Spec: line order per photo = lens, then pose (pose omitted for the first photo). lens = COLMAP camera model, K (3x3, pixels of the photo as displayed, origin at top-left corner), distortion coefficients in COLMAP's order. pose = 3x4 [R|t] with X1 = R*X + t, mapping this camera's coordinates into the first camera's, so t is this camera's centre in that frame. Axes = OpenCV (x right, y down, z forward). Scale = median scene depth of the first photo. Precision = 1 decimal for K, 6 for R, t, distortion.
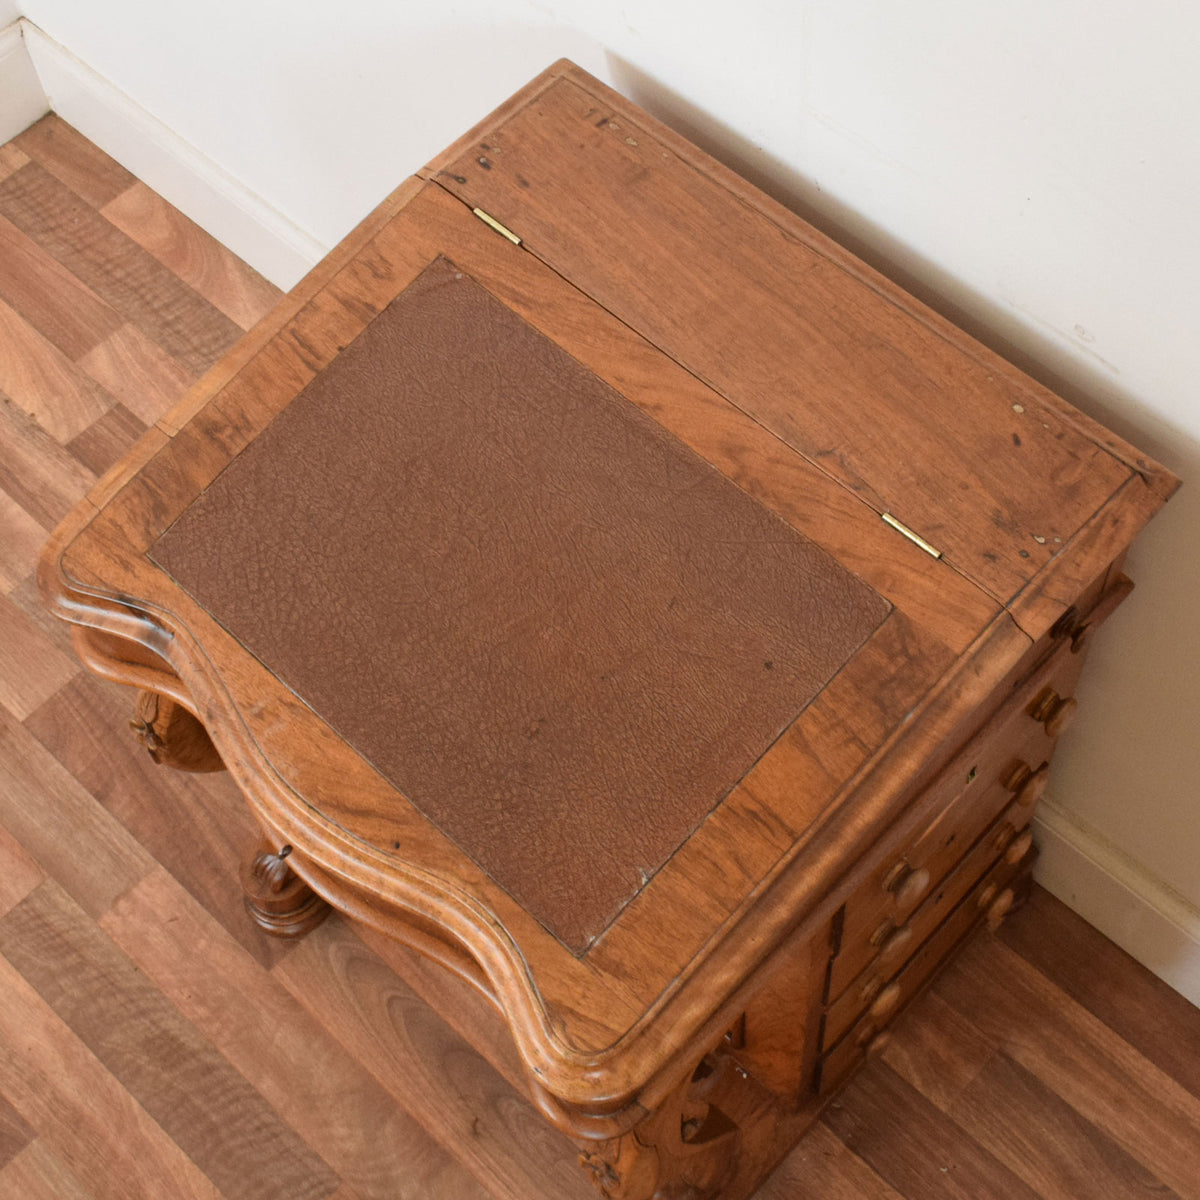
lens RADIAL K [[2179.7, 0, 579.0], [0, 2179.7, 470.7], [0, 0, 1]] dist [-0.028721, 0.000000]
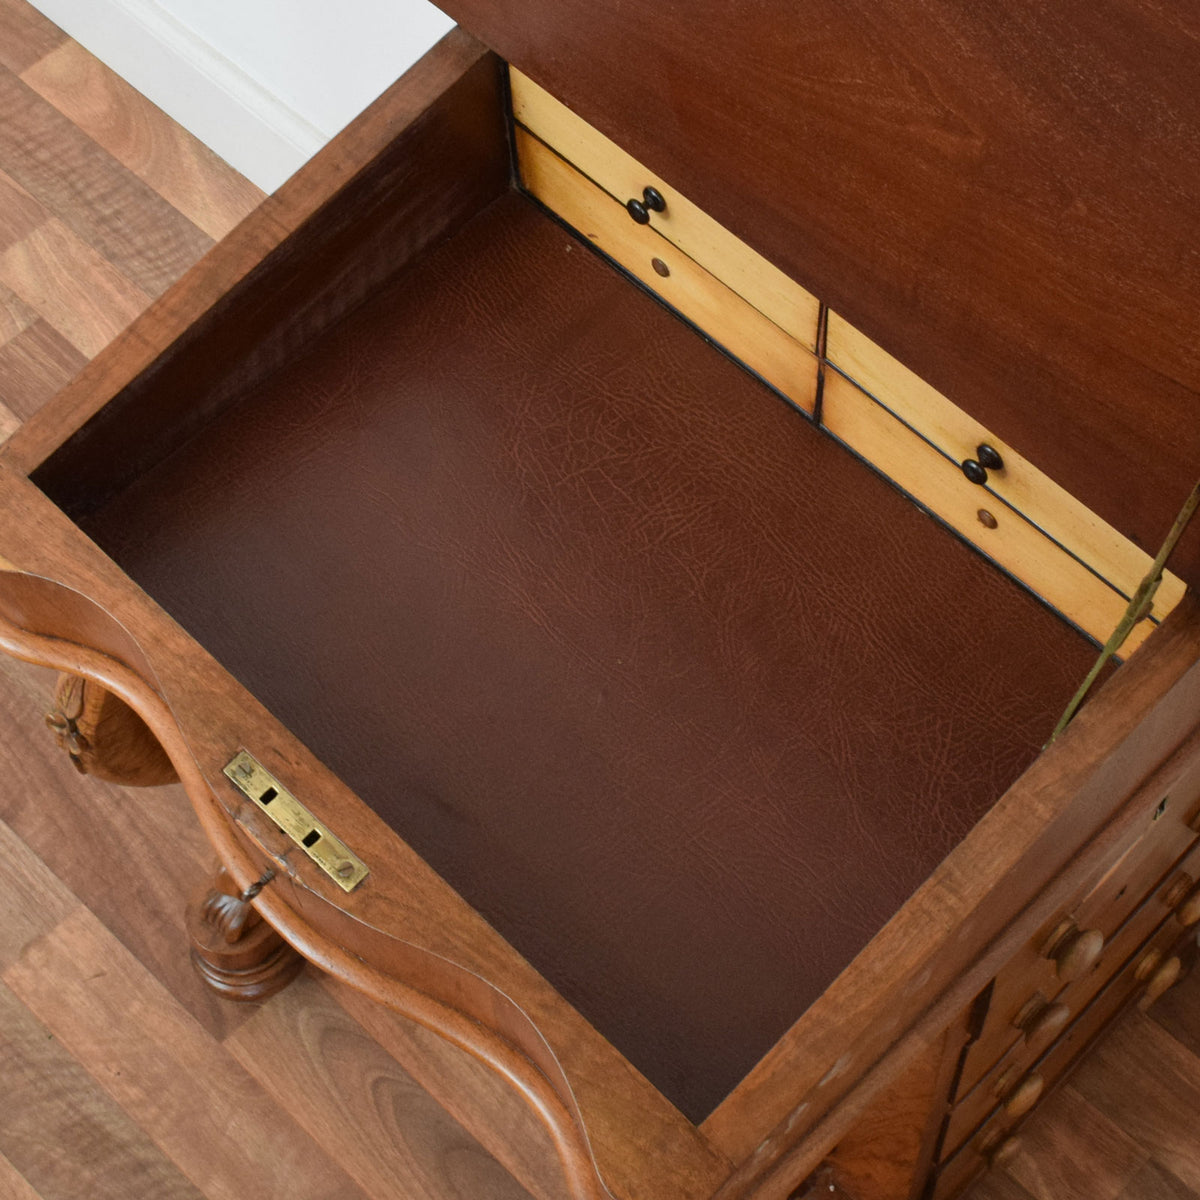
lens RADIAL K [[2315.6, 0, 607.4], [0, 2315.6, 596.0], [0, 0, 1]] dist [-0.043238, 0.000000]
pose [[0.999185, 0.024185, 0.032310, -0.035120], [-0.025546, 0.998774, 0.042403, 0.031587], [-0.031245, -0.043194, 0.998578, 0.177343]]
